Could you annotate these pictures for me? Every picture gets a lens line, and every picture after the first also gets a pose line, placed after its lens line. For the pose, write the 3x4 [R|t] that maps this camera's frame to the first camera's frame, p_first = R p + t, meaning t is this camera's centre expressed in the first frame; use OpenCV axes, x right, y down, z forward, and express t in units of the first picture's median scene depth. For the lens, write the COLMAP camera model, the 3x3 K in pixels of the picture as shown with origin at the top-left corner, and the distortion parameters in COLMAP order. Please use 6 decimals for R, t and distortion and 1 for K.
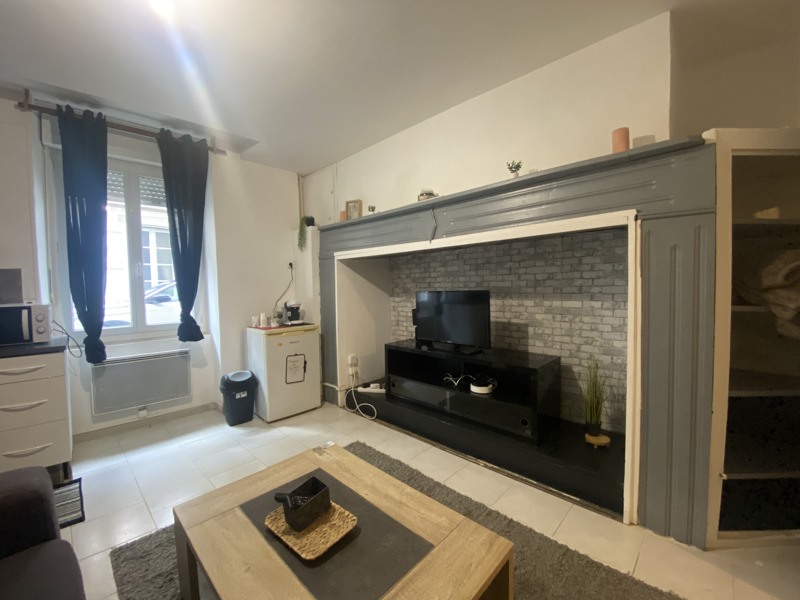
lens RADIAL K [[323.6, 0, 398.5], [0, 323.6, 299.3], [0, 0, 1]] dist [0.031316, -0.027696]
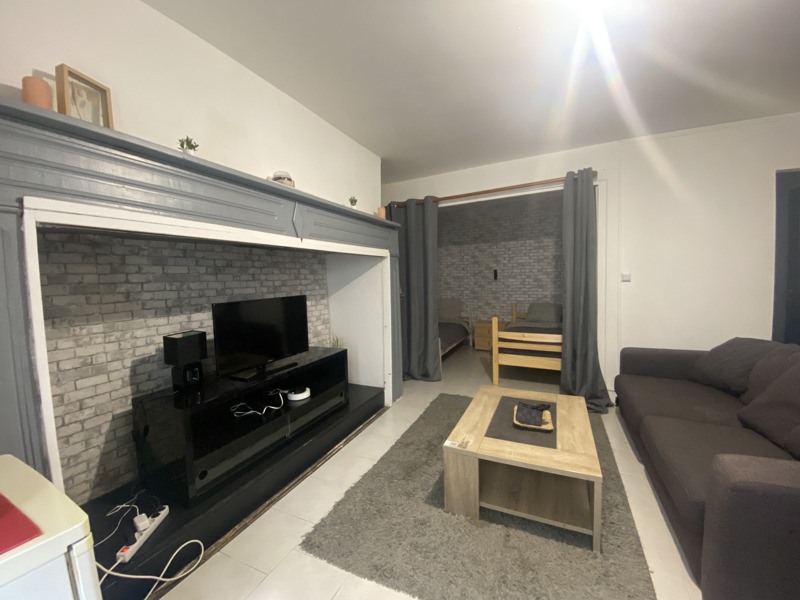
lens RADIAL K [[323.6, 0, 398.5], [0, 323.6, 299.3], [0, 0, 1]] dist [0.031316, -0.027696]
pose [[-0.317509, -0.031674, 0.947726, -0.647078], [0.075132, 0.995460, 0.058440, -0.042341], [-0.945274, 0.089760, -0.313687, 0.833539]]
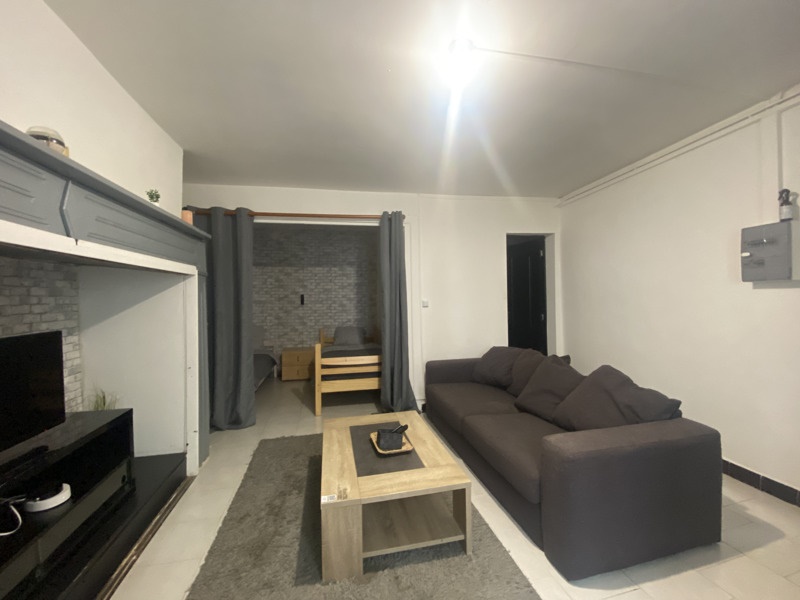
lens RADIAL K [[323.6, 0, 398.5], [0, 323.6, 299.3], [0, 0, 1]] dist [0.031316, -0.027696]
pose [[-0.833086, 0.030433, 0.552306, -0.504981], [0.055677, 0.998028, 0.028990, -0.056921], [-0.550335, 0.054902, -0.833137, 0.926580]]
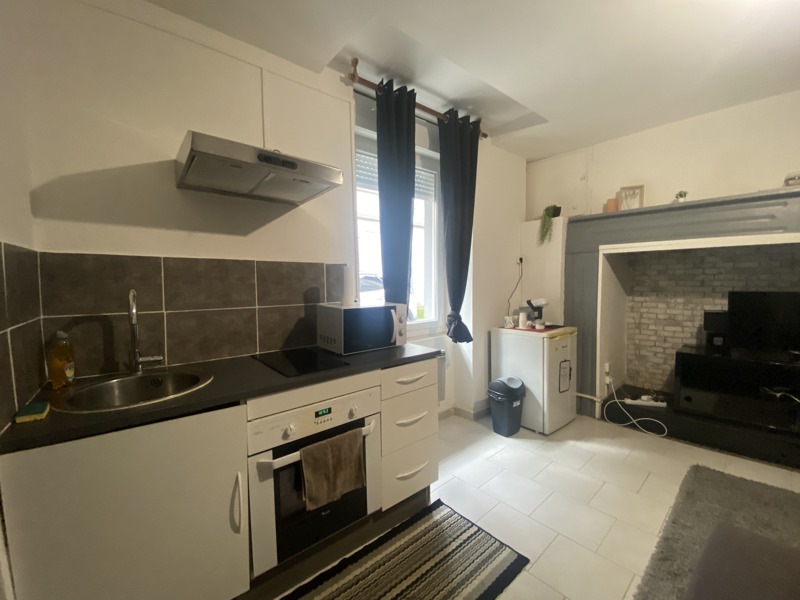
lens RADIAL K [[323.6, 0, 398.5], [0, 323.6, 299.3], [0, 0, 1]] dist [0.031316, -0.027696]
pose [[0.996106, 0.010560, -0.087534, -0.718271], [-0.009340, 0.999854, 0.014333, -0.006687], [0.087672, -0.013460, 0.996058, 0.068946]]
